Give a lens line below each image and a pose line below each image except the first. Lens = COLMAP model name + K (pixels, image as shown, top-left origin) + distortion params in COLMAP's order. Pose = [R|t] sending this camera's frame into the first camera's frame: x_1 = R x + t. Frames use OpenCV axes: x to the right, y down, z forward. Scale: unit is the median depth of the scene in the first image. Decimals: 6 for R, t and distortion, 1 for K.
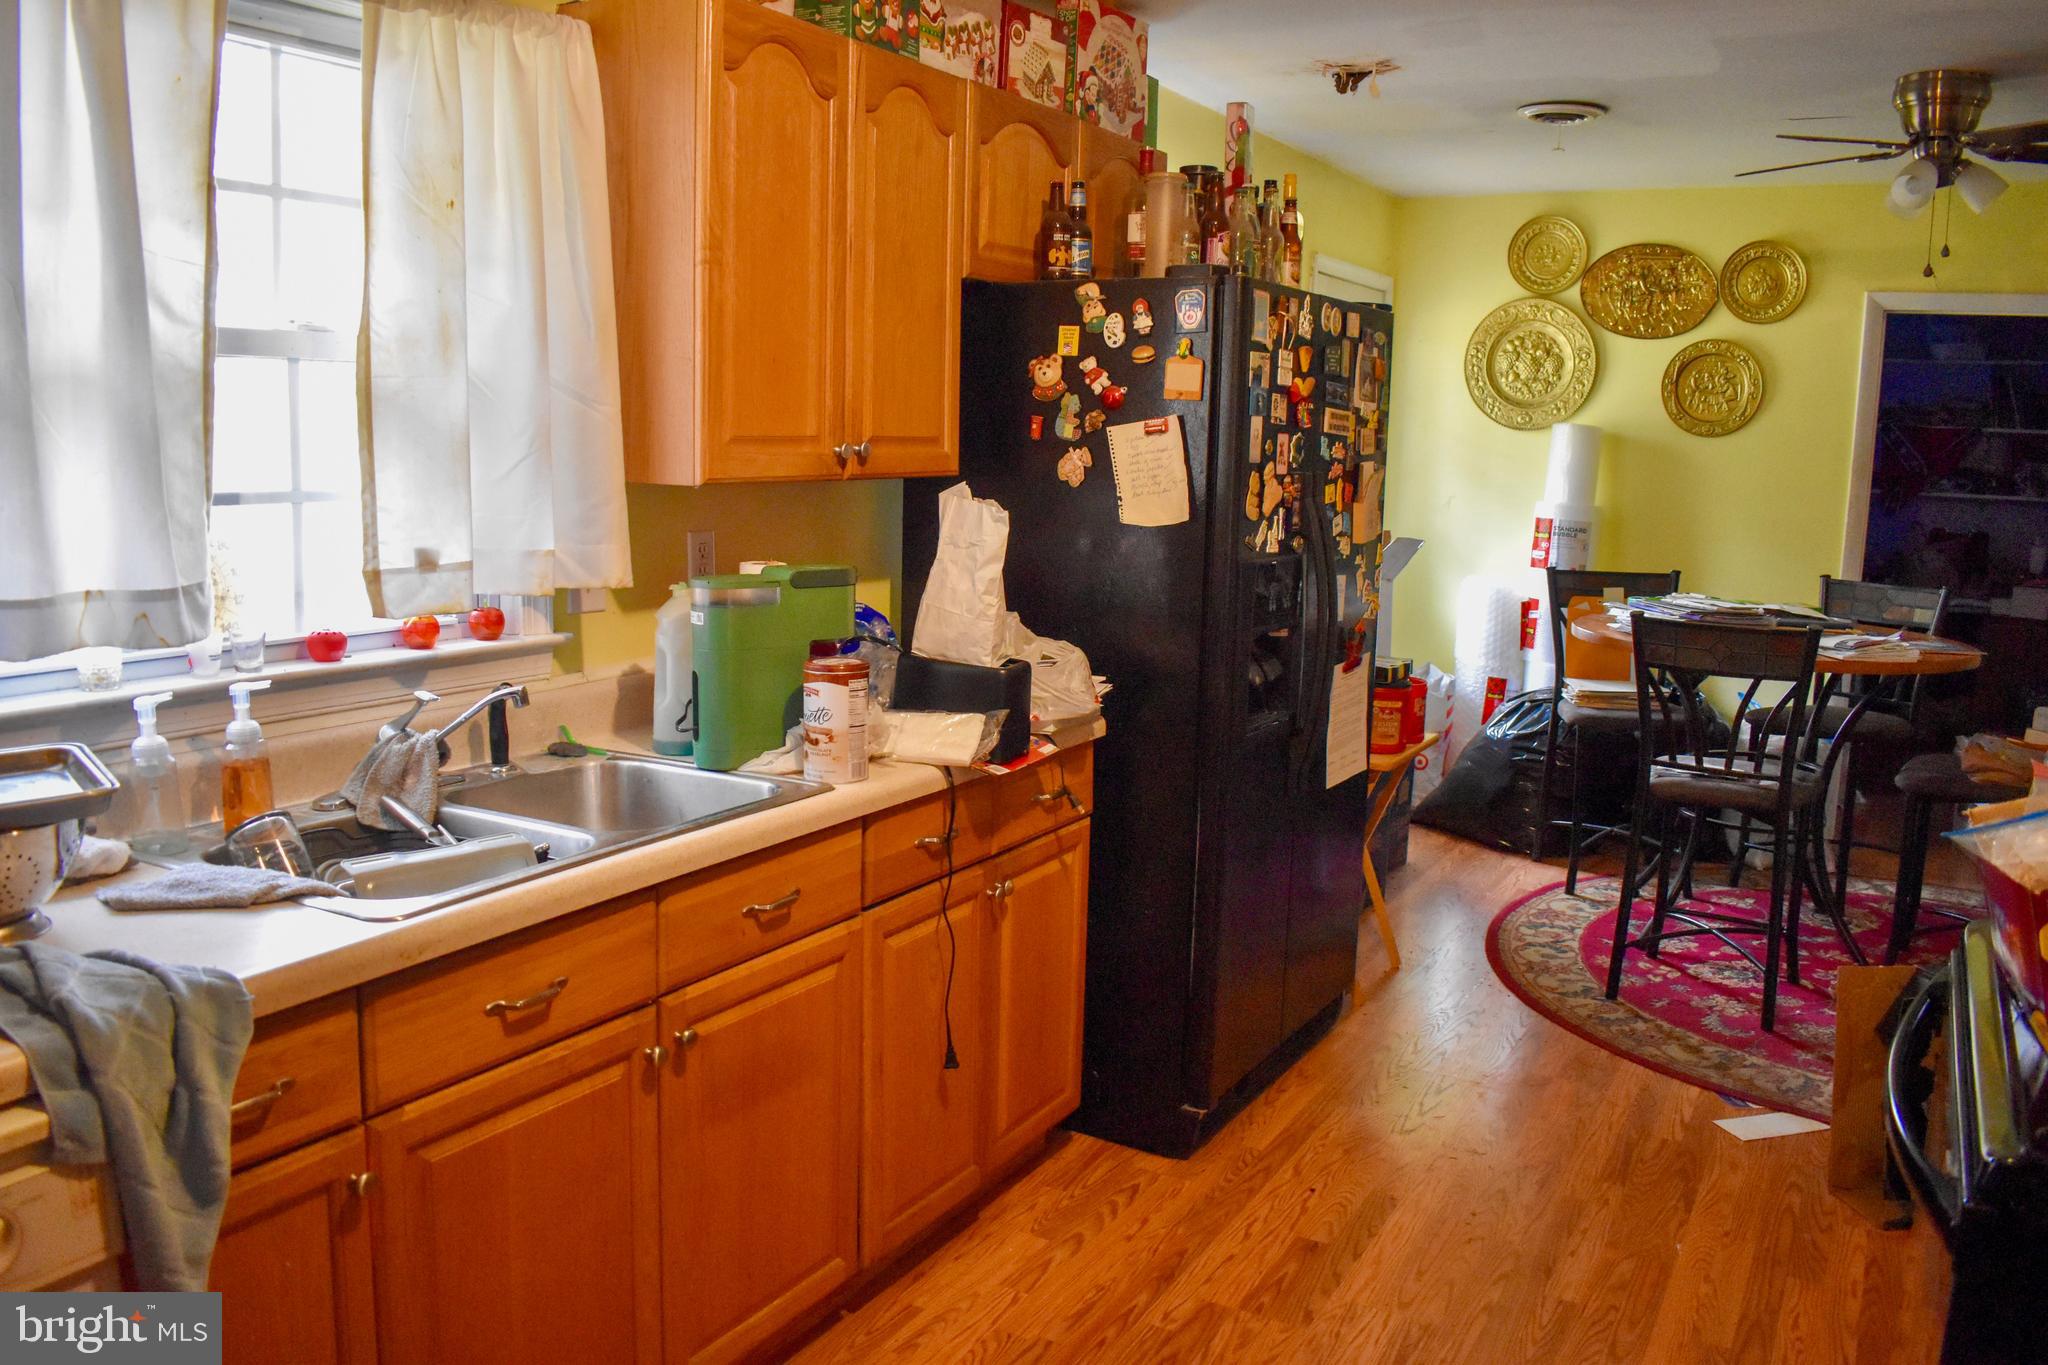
lens RADIAL K [[1646.5, 0, 1024.3], [0, 1646.5, 675.5], [0, 0, 1]] dist [-0.016289, -0.004680]
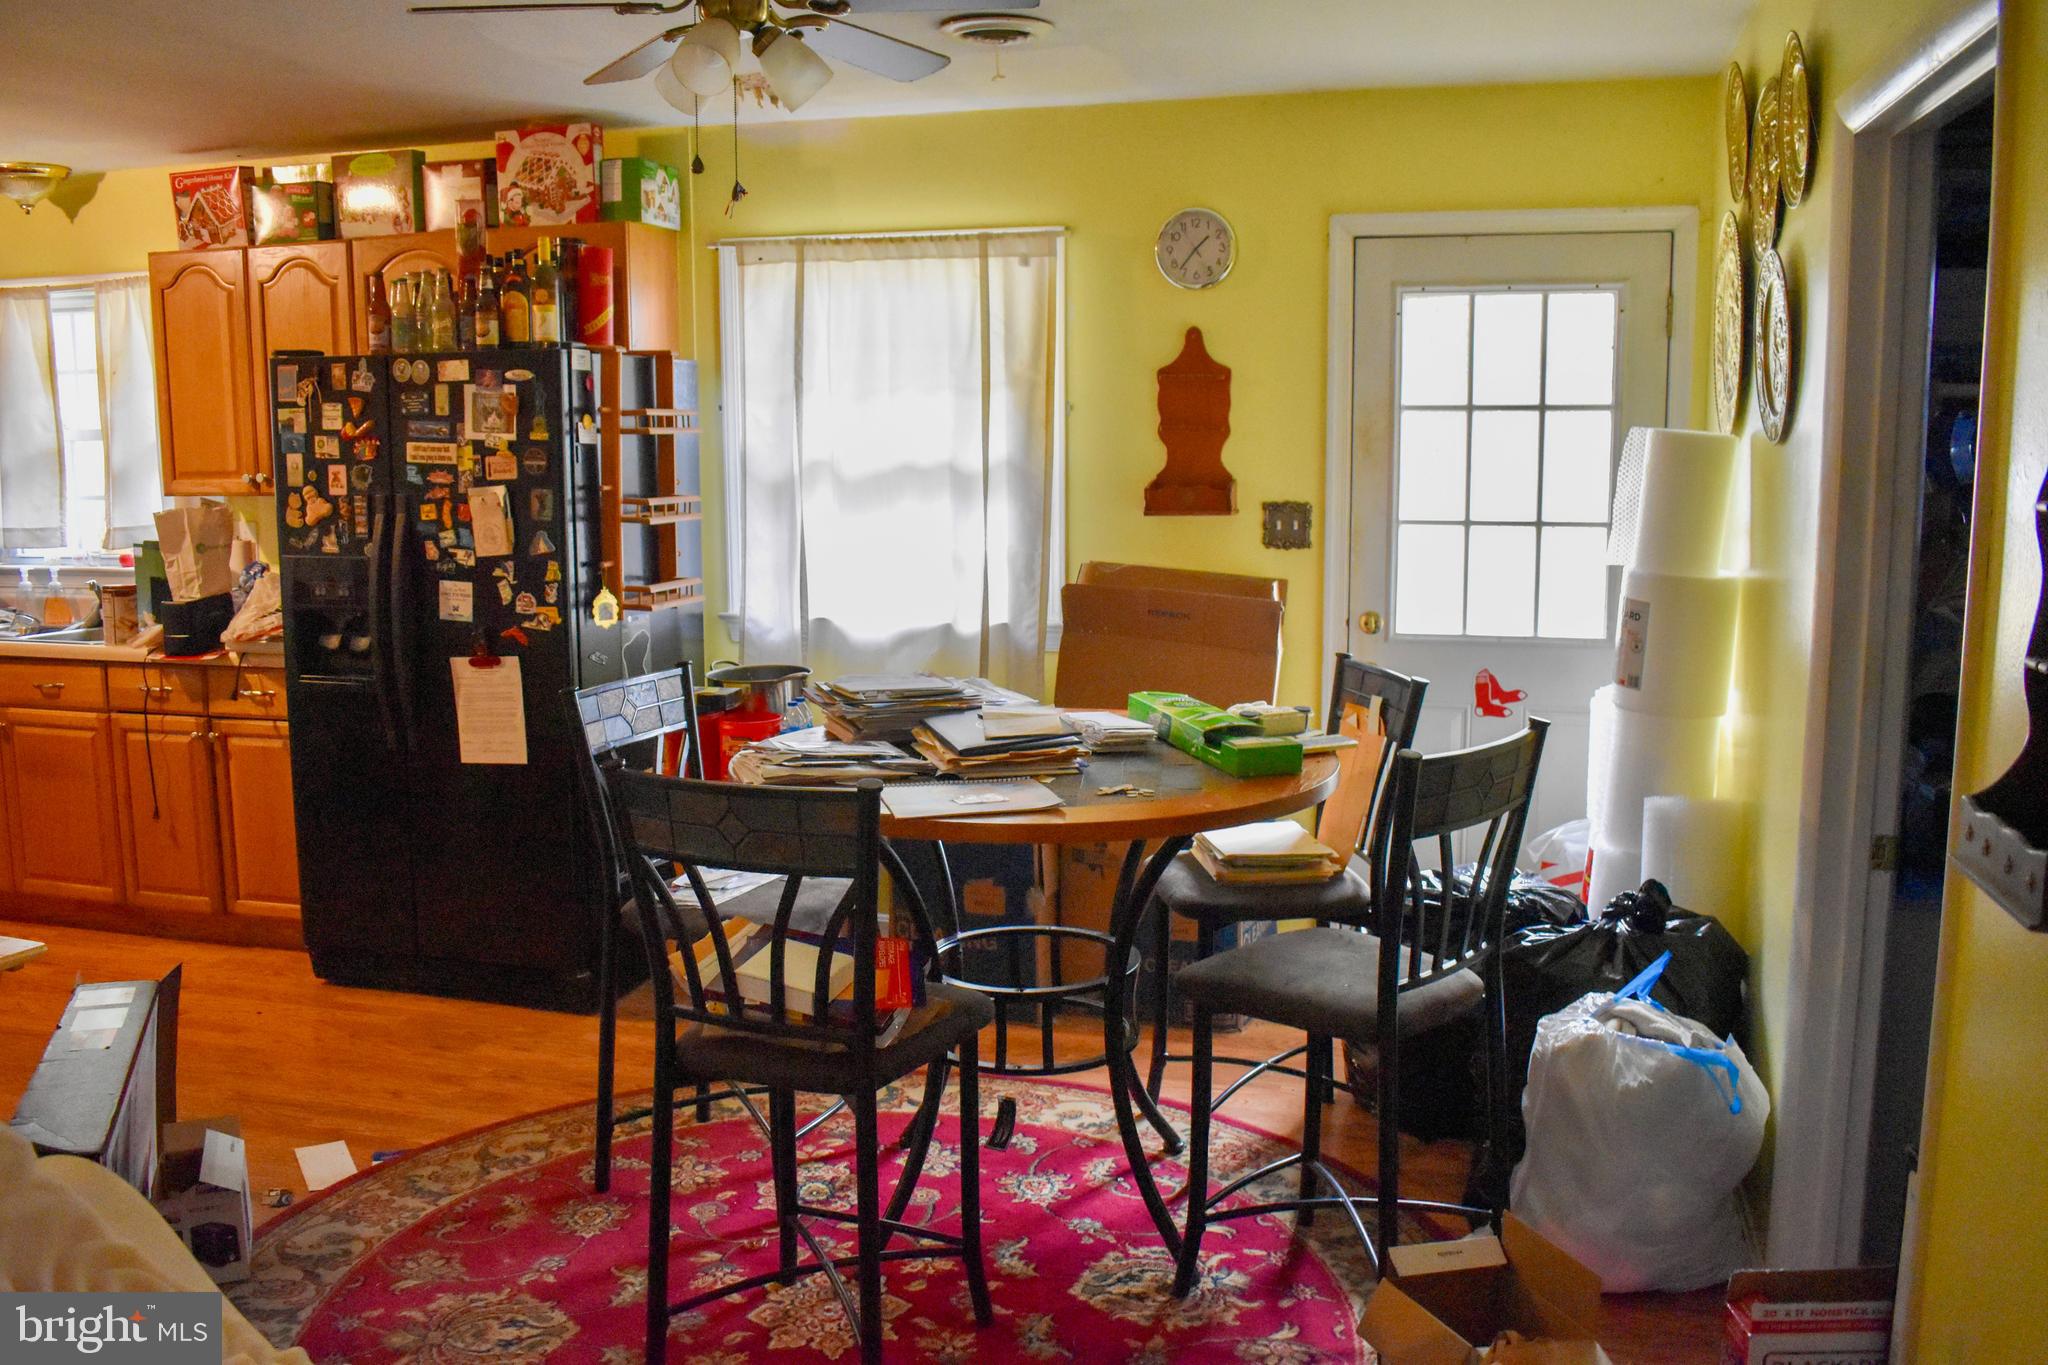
lens RADIAL K [[1741.3, 0, 1025.4], [0, 1741.3, 683.2], [0, 0, 1]] dist [-0.006216, -0.002486]
pose [[0.182204, 0.115378, -0.976468, 1.620527], [-0.127555, 0.987473, 0.092877, -0.170459], [0.974952, 0.107631, 0.194639, 1.258990]]
